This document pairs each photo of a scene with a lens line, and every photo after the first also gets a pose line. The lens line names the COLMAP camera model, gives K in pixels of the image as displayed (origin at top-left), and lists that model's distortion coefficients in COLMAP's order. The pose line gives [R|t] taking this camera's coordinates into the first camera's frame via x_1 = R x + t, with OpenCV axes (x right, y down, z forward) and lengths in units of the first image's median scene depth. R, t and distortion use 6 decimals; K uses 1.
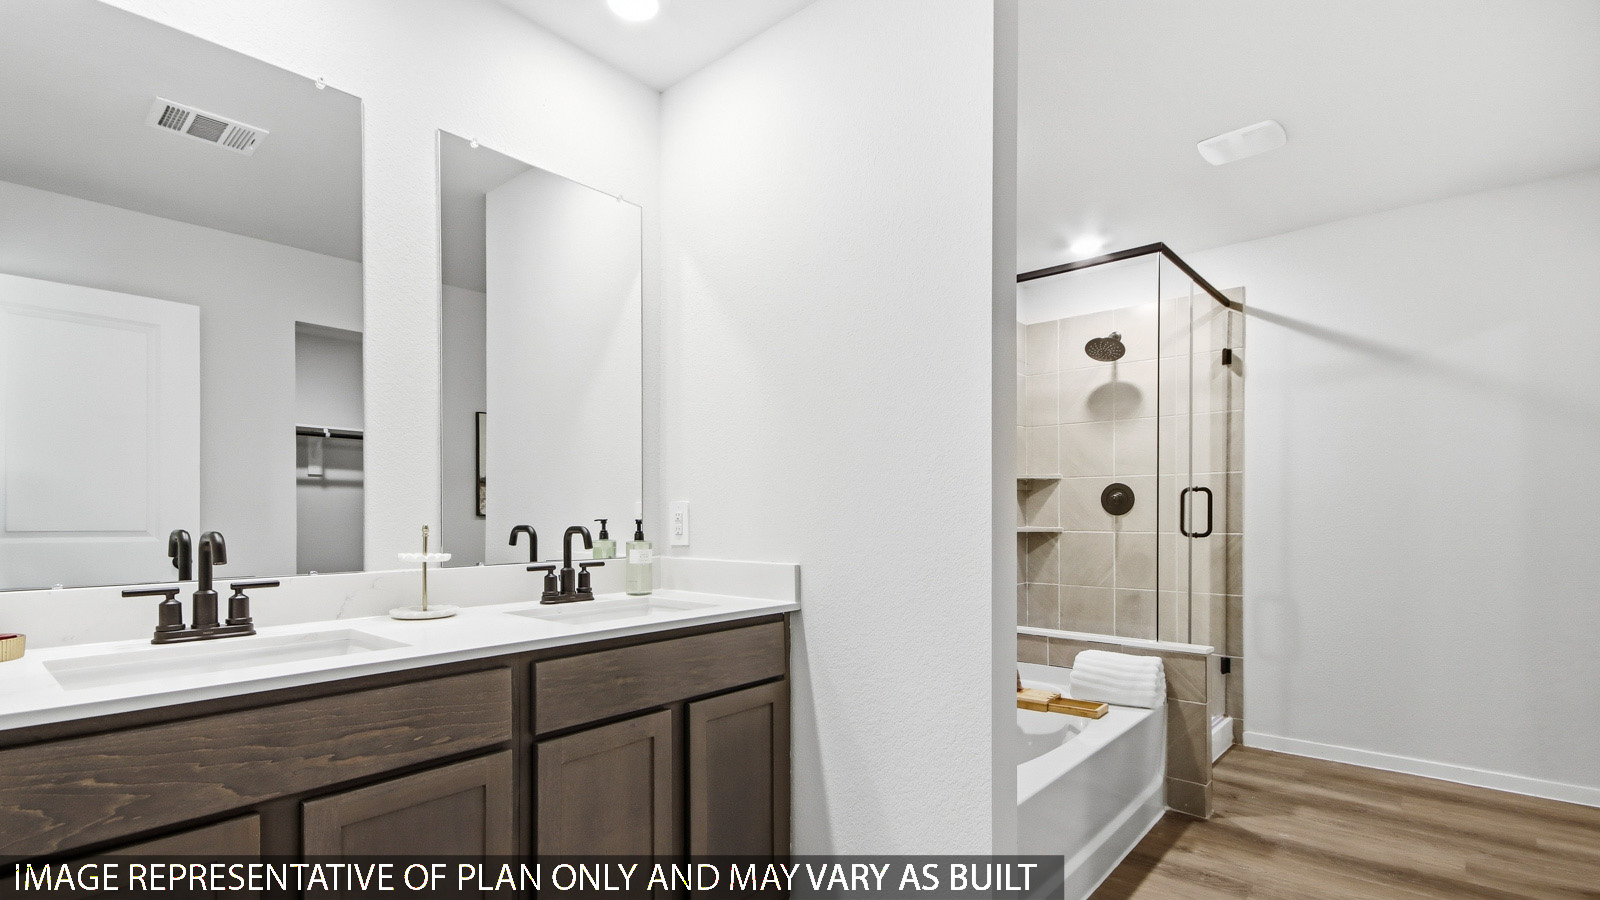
lens RADIAL K [[797.3, 0, 800.0], [0, 797.3, 450.0], [0, 0, 1]] dist [0.002640, 0.000084]
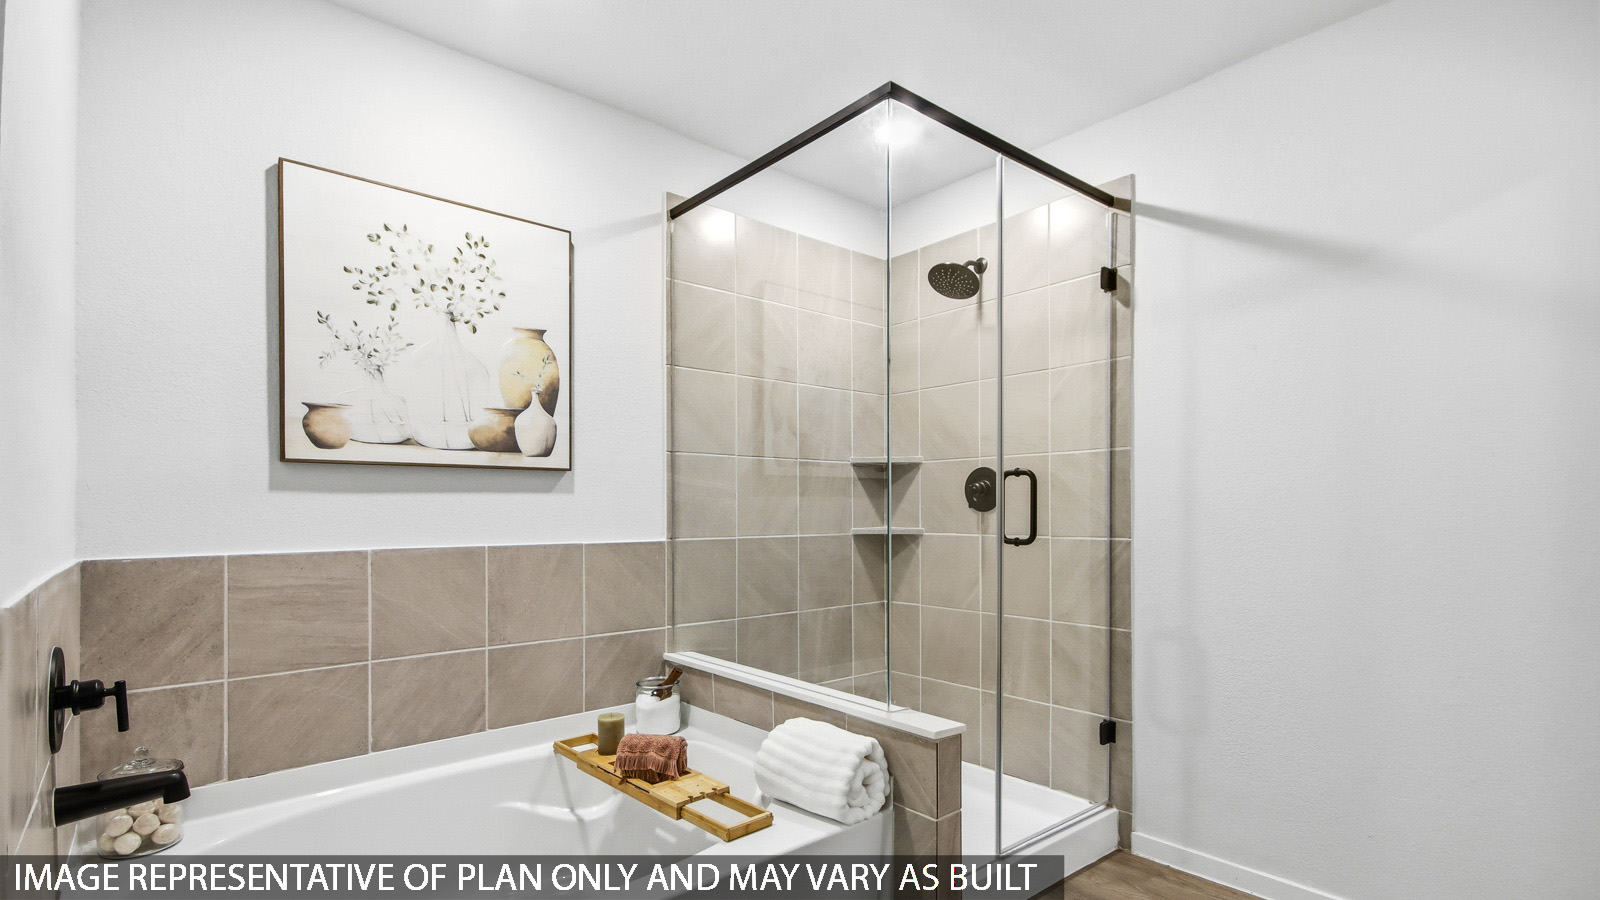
lens RADIAL K [[797.3, 0, 800.0], [0, 797.3, 450.0], [0, 0, 1]] dist [0.002640, 0.000084]
pose [[0.987856, -0.012604, -0.154861, 0.379511], [0.013563, 0.999895, 0.005139, 0.021729], [0.154780, -0.007177, 0.987923, 0.285761]]
